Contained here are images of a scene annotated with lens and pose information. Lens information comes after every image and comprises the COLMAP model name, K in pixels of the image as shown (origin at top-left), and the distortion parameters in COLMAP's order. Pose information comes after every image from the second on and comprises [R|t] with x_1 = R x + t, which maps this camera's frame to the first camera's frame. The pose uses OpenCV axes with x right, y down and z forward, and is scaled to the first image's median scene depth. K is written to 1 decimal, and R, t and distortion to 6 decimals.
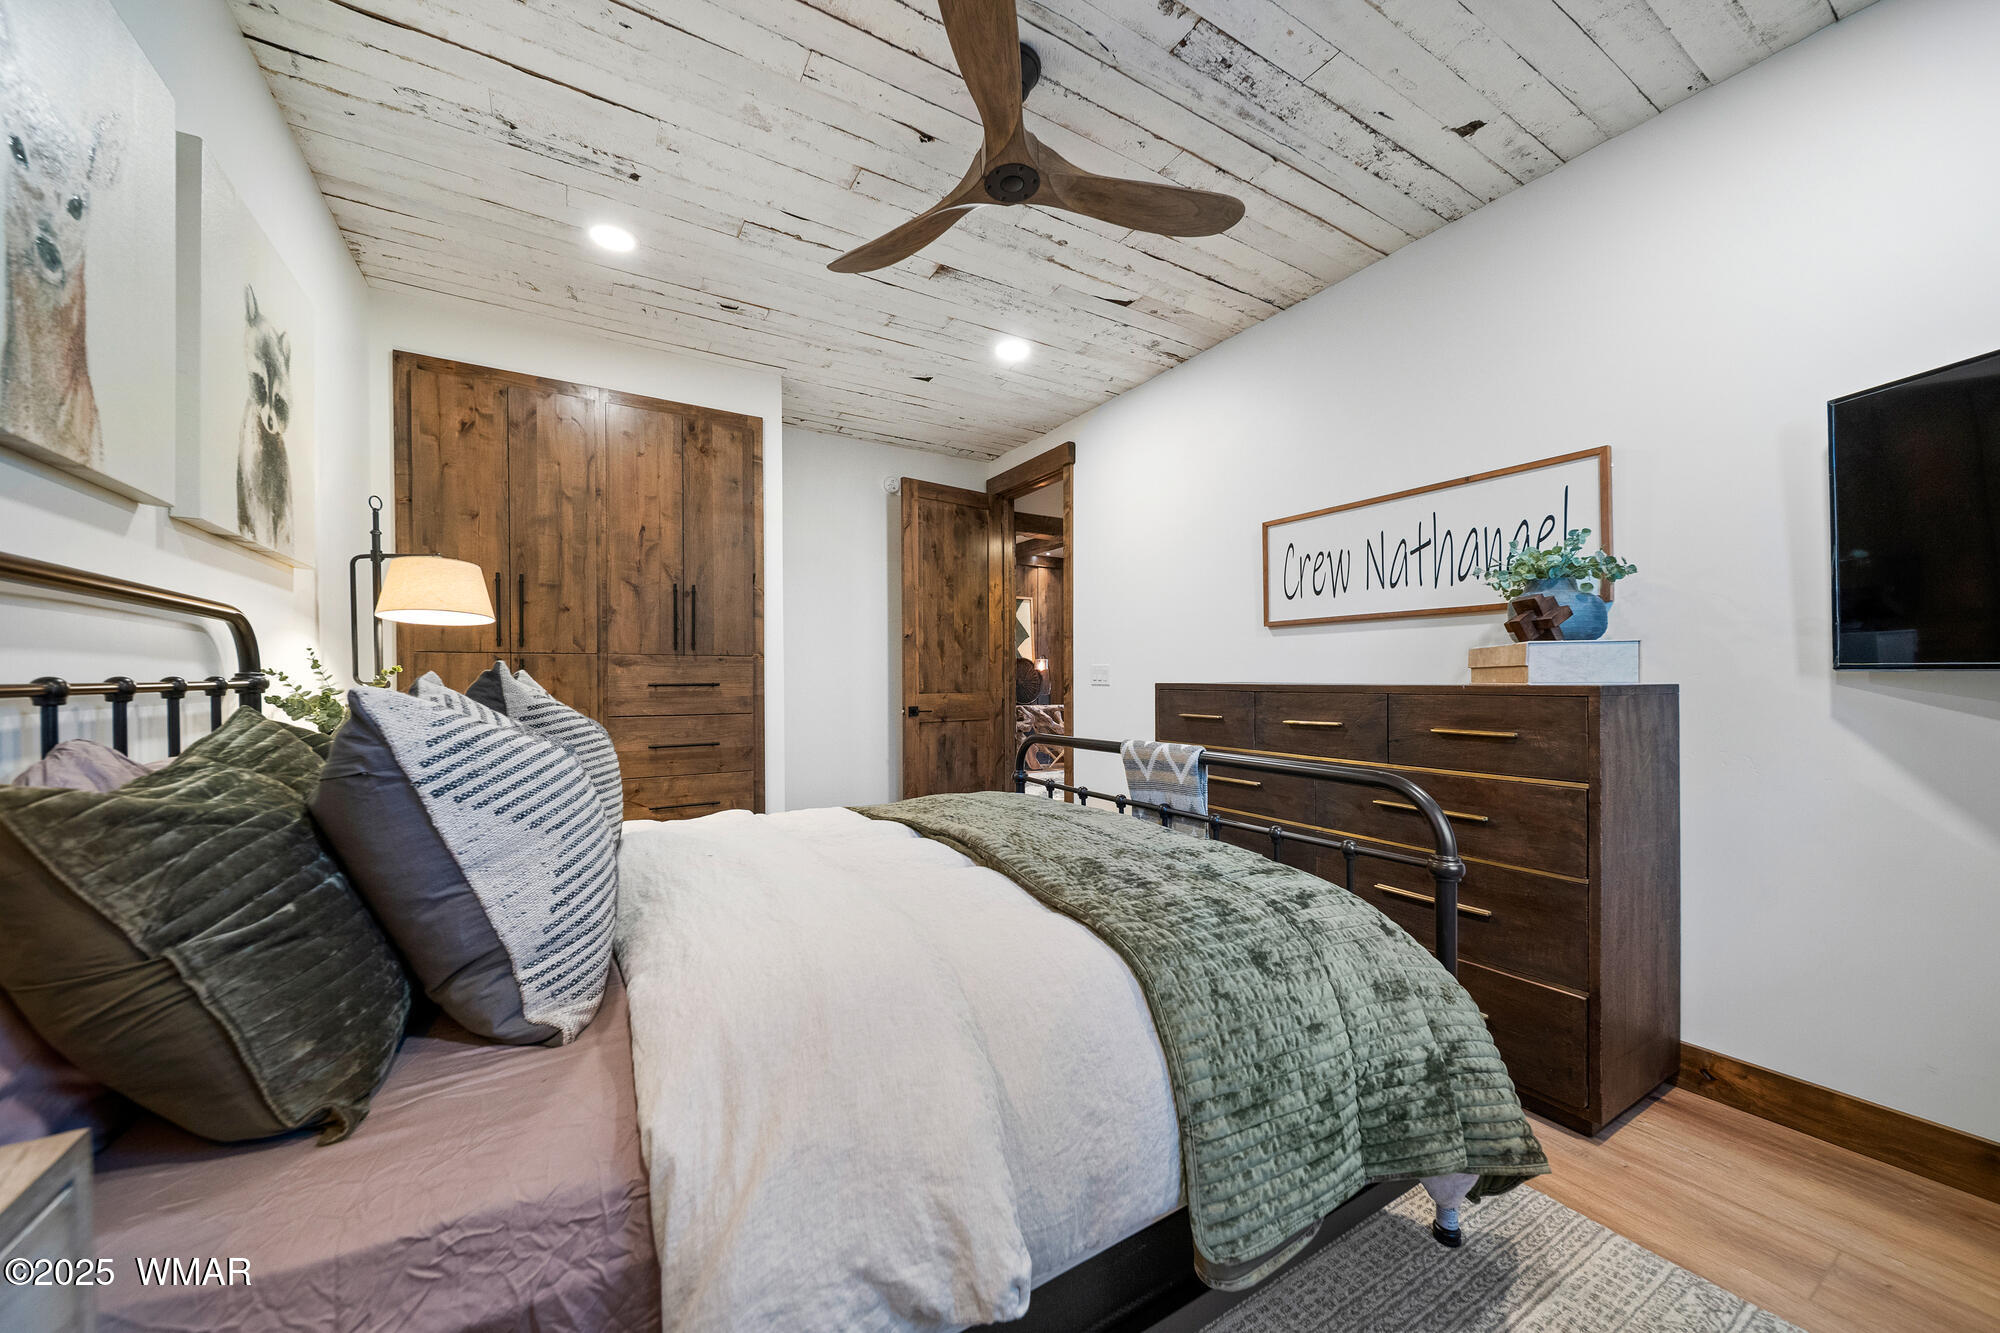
lens RADIAL K [[714.7, 0, 1000.0], [0, 714.7, 666.5], [0, 0, 1]] dist [-0.000008, -0.000015]
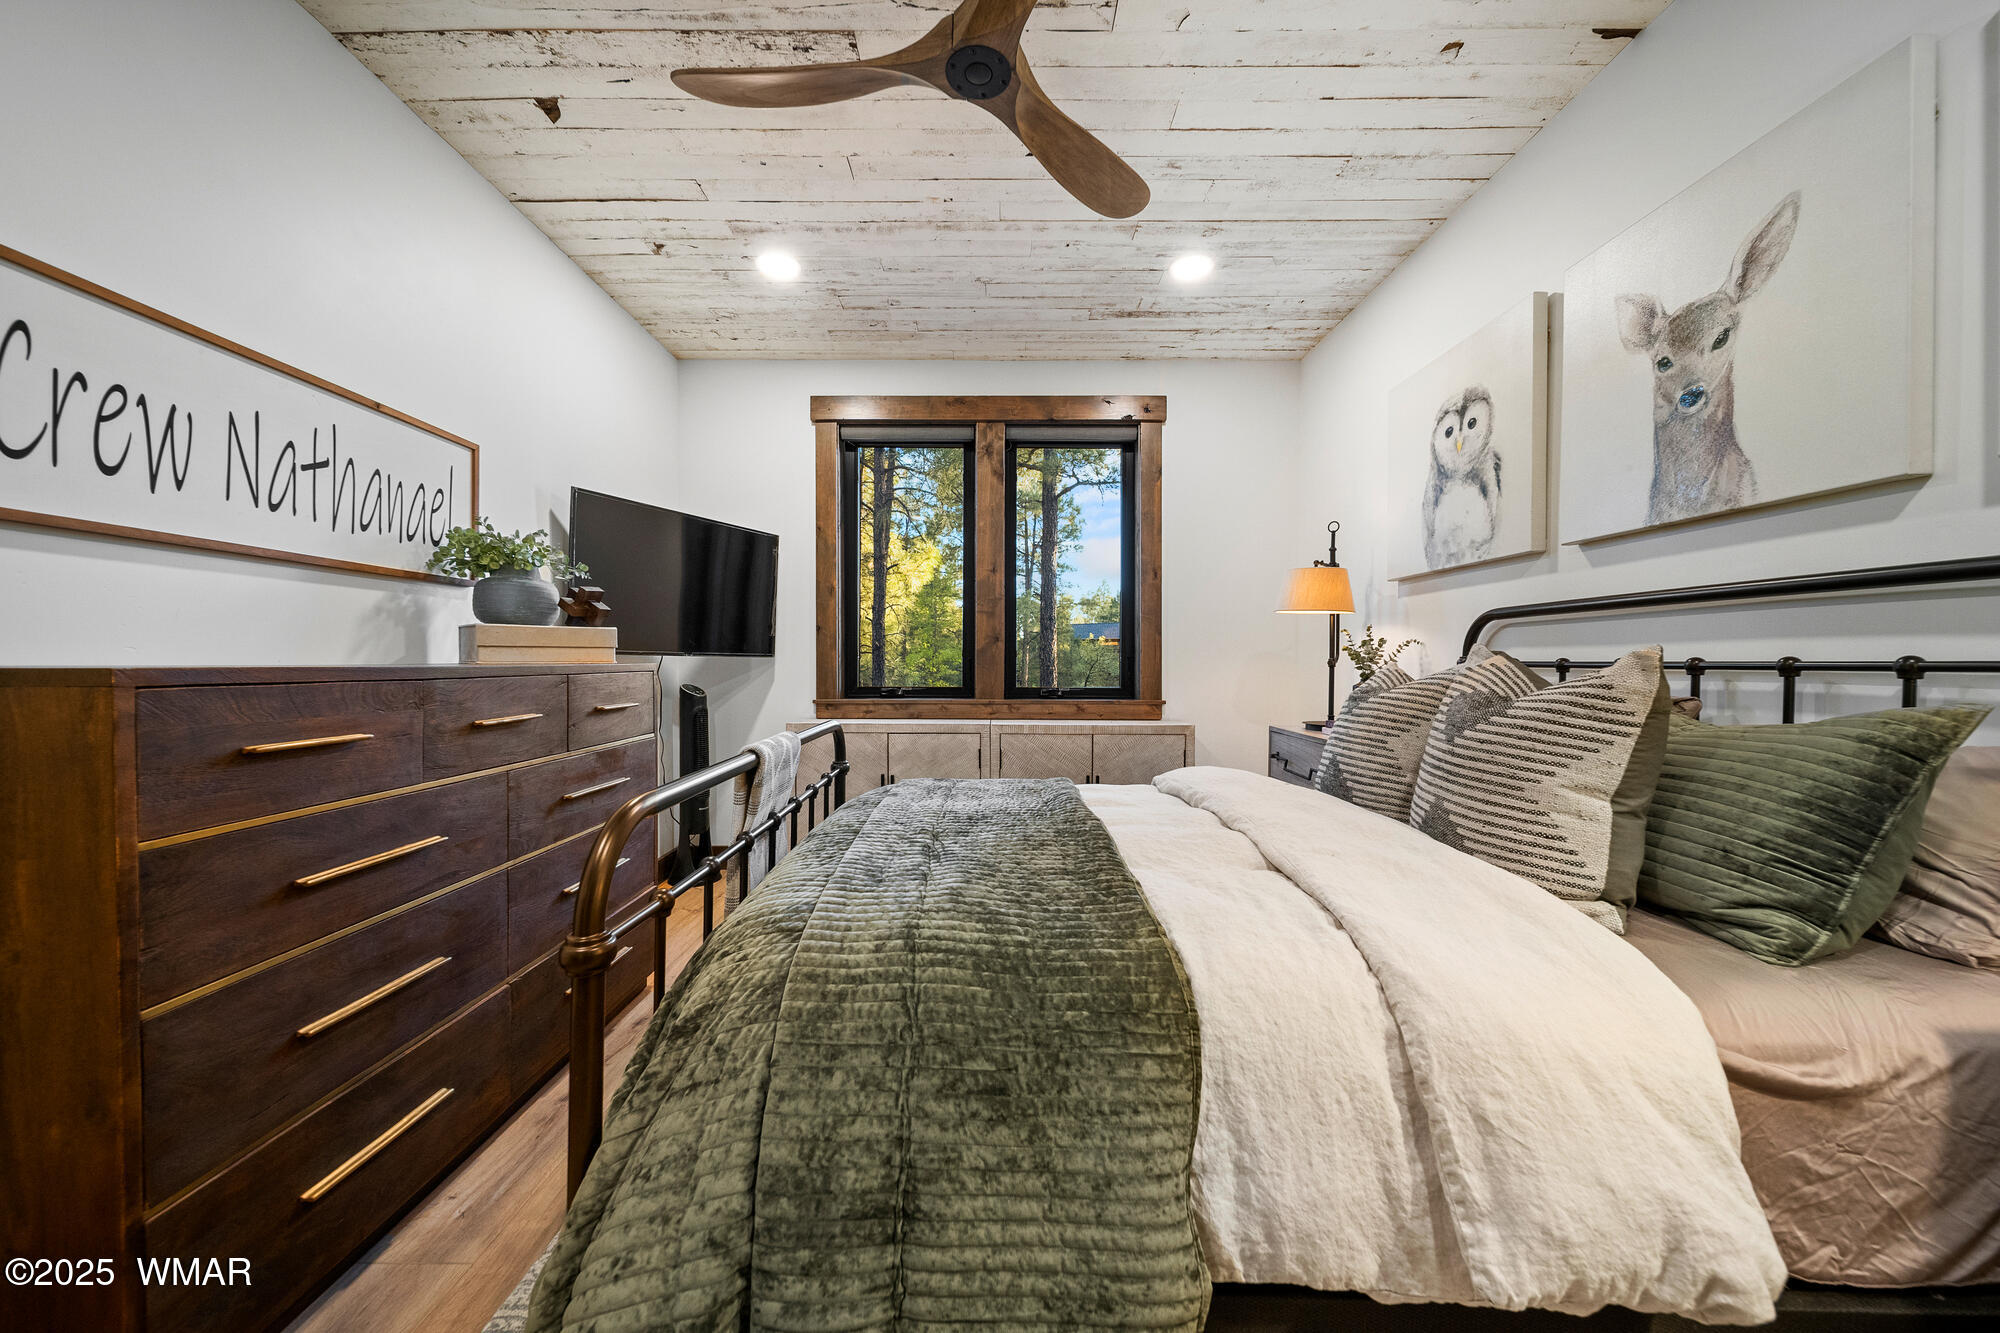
lens RADIAL K [[714.7, 0, 1000.0], [0, 714.7, 666.5], [0, 0, 1]] dist [-0.000008, -0.000015]
pose [[-0.855506, -0.002807, 0.517786, -0.323337], [-0.009524, 0.999901, -0.010314, 0.026538], [-0.517706, -0.013755, -0.855448, 1.225849]]
